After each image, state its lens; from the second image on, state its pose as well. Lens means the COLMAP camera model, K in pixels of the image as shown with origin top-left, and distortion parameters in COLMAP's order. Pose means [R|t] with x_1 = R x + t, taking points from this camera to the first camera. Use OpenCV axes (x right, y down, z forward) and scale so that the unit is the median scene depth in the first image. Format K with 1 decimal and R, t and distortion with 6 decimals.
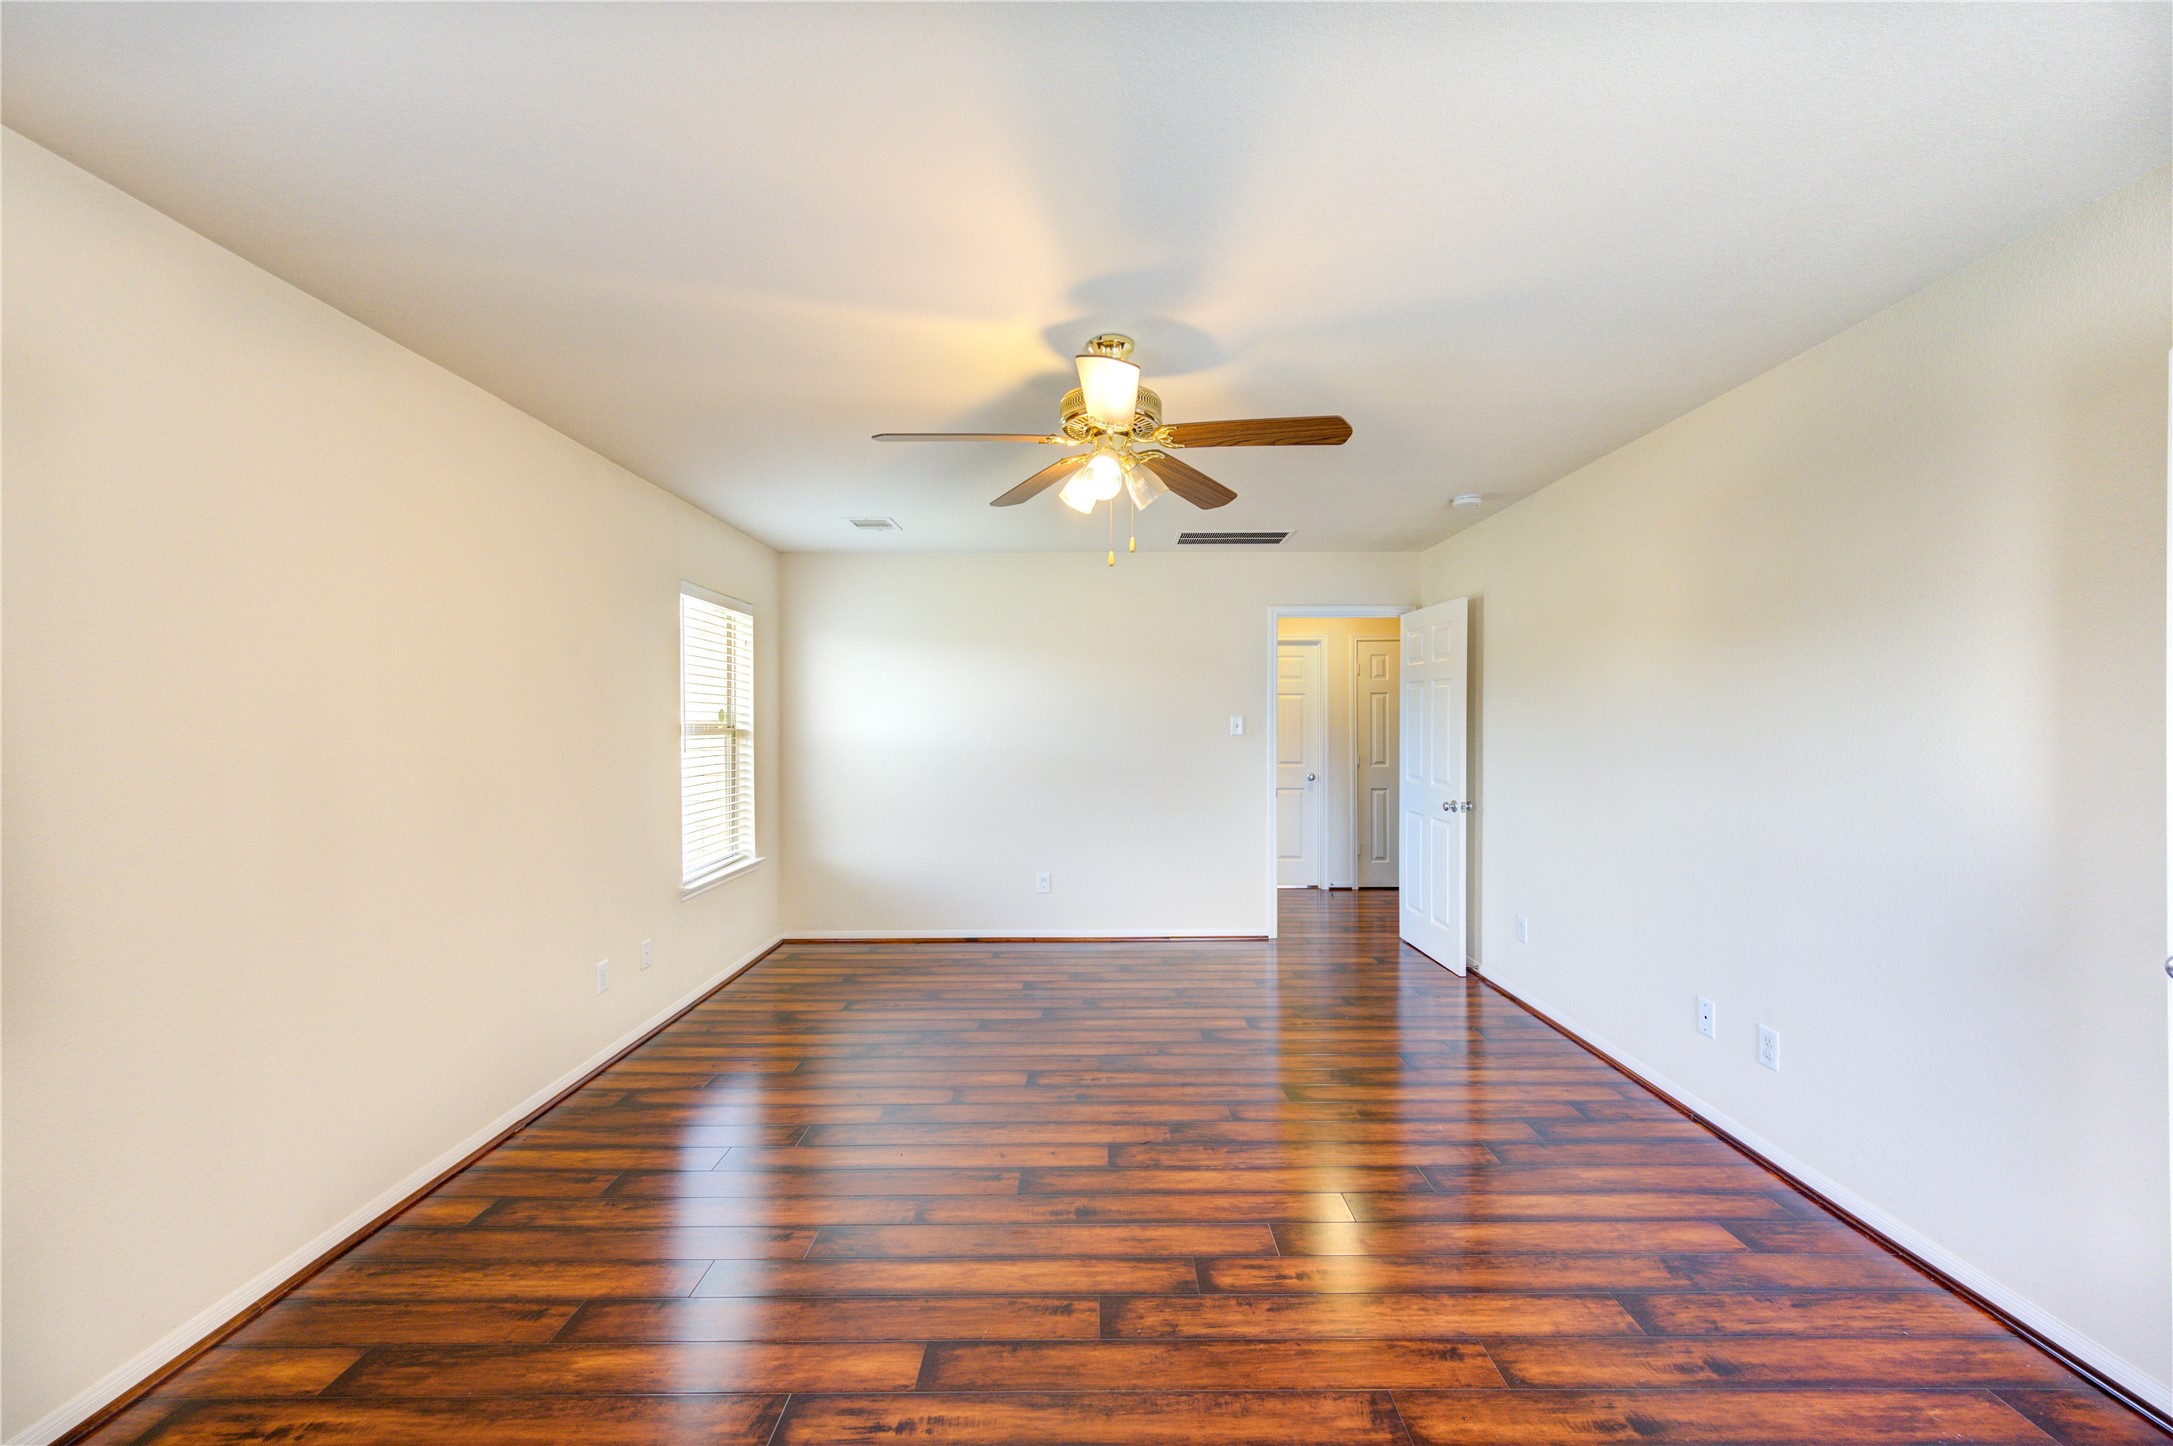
lens RADIAL K [[831.8, 0, 1096.1], [0, 831.8, 729.4], [0, 0, 1]] dist [-0.001137, -0.000181]
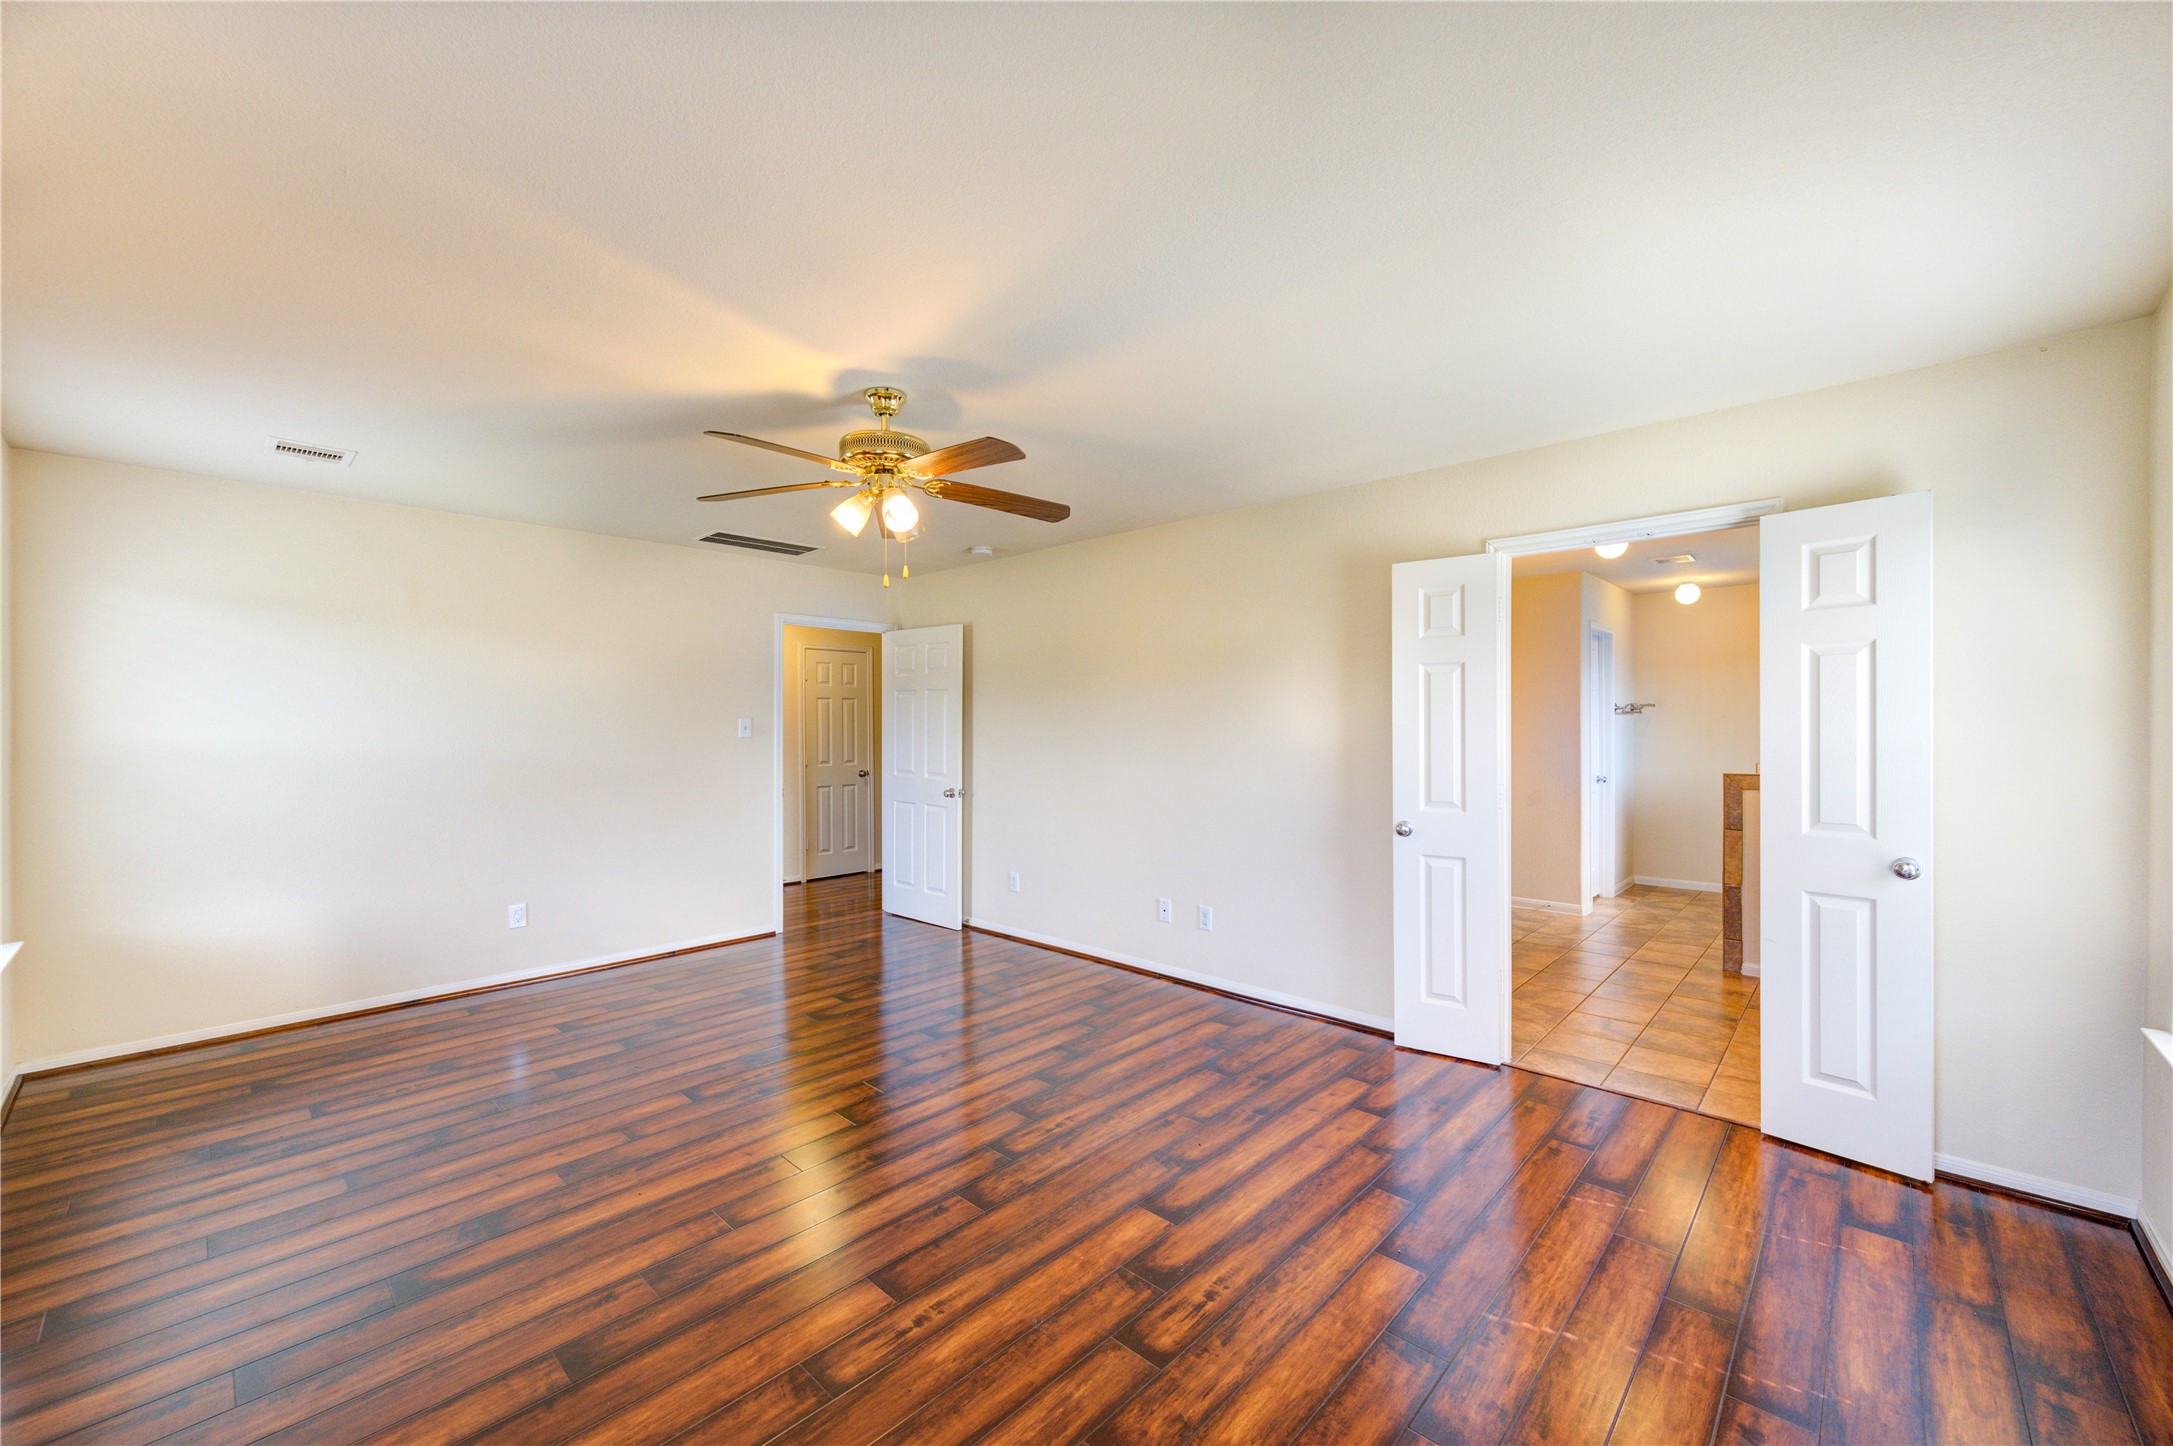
lens RADIAL K [[863.6, 0, 1062.1], [0, 863.6, 718.7], [0, 0, 1]] dist [0.001749, -0.000386]
pose [[0.689928, 0.007398, 0.723840, -0.389249], [0.004329, 0.999888, -0.014346, 0.001817], [-0.723865, 0.013031, 0.689818, -0.000563]]
